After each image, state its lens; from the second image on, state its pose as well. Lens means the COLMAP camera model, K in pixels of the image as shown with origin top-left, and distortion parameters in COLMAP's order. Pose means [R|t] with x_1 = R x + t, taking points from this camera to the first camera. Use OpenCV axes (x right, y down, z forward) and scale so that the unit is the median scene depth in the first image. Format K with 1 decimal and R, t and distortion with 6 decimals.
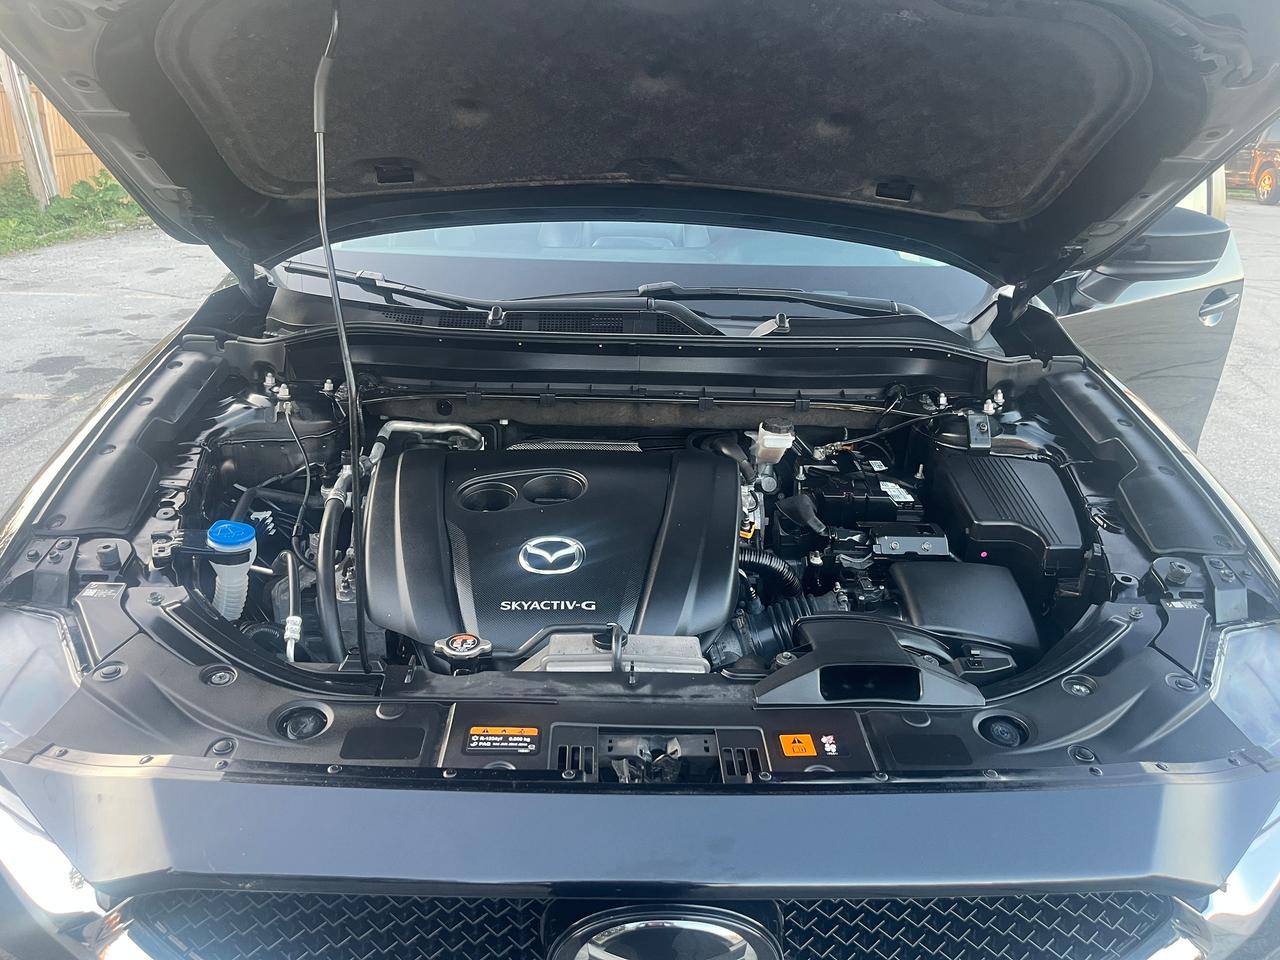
lens RADIAL K [[924.9, 0, 640.0], [0, 924.9, 480.0], [0, 0, 1]] dist [0.052388, -0.077354]
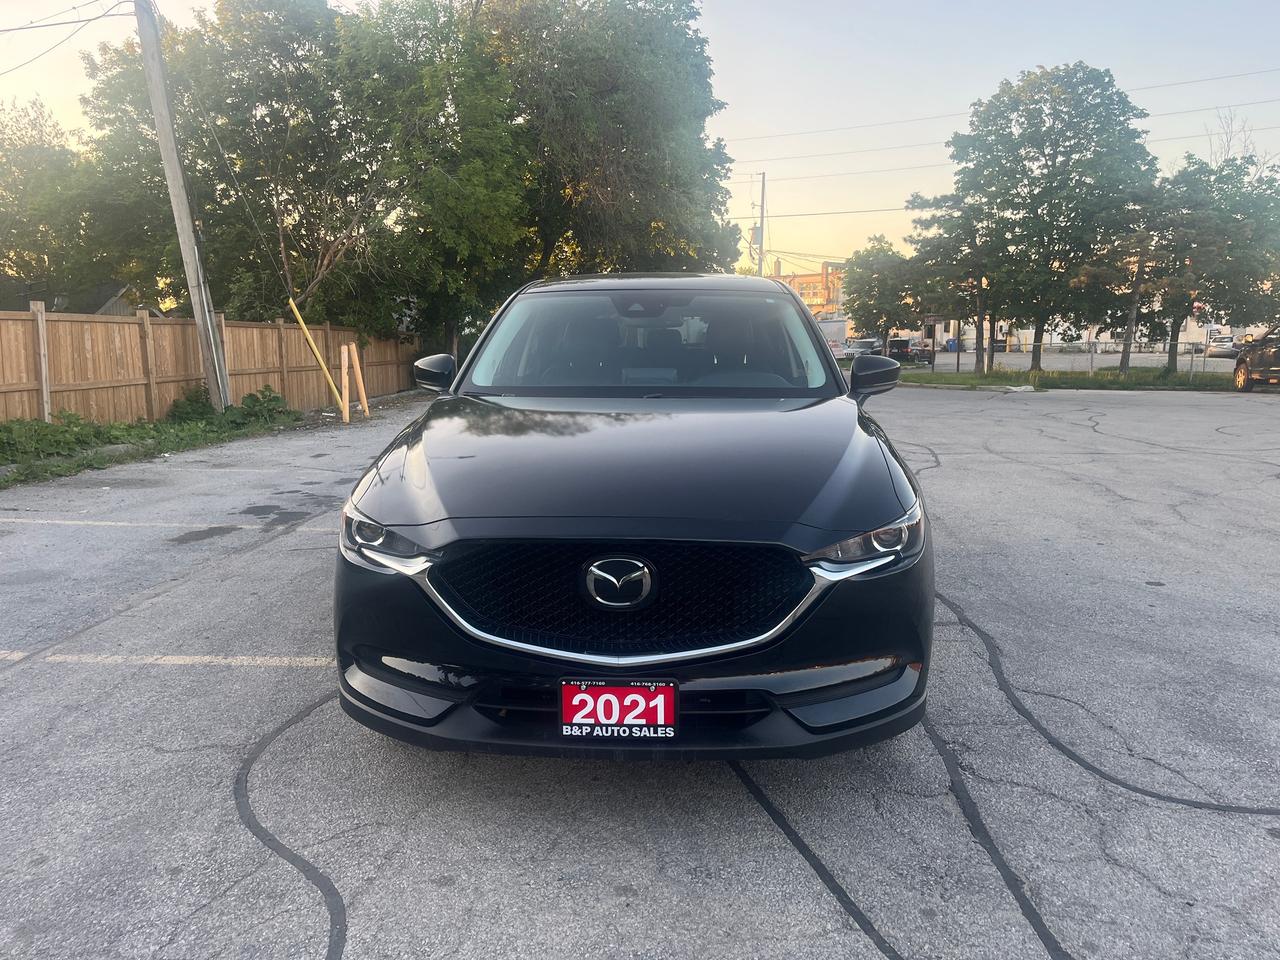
lens RADIAL K [[924.9, 0, 640.0], [0, 924.9, 480.0], [0, 0, 1]] dist [0.052388, -0.077354]
pose [[0.994981, -0.022552, -0.097491, 0.037528], [0.001267, 0.977033, -0.213084, 0.084741], [0.100058, 0.211891, 0.972158, -0.185694]]
